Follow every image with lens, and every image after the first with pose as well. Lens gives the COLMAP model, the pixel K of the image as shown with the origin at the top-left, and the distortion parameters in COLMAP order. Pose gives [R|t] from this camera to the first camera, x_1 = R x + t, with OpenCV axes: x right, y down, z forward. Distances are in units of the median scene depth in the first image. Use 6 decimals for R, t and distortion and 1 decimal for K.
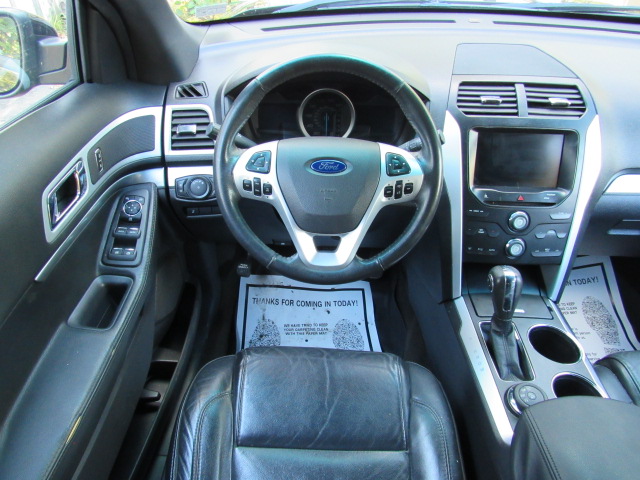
lens RADIAL K [[473.5, 0, 321.4], [0, 473.5, 242.4], [0, 0, 1]] dist [-0.018997, -0.003301]
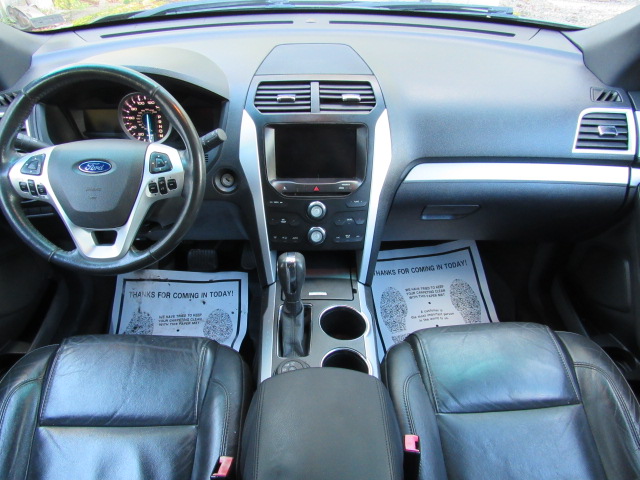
lens RADIAL K [[473.5, 0, 326.0], [0, 473.5, 241.2], [0, 0, 1]] dist [-0.018997, -0.003301]
pose [[0.999136, -0.035228, 0.022062, 0.469782], [0.035004, 0.999332, 0.010464, 0.016777], [-0.022416, -0.009682, 0.999702, -0.089948]]
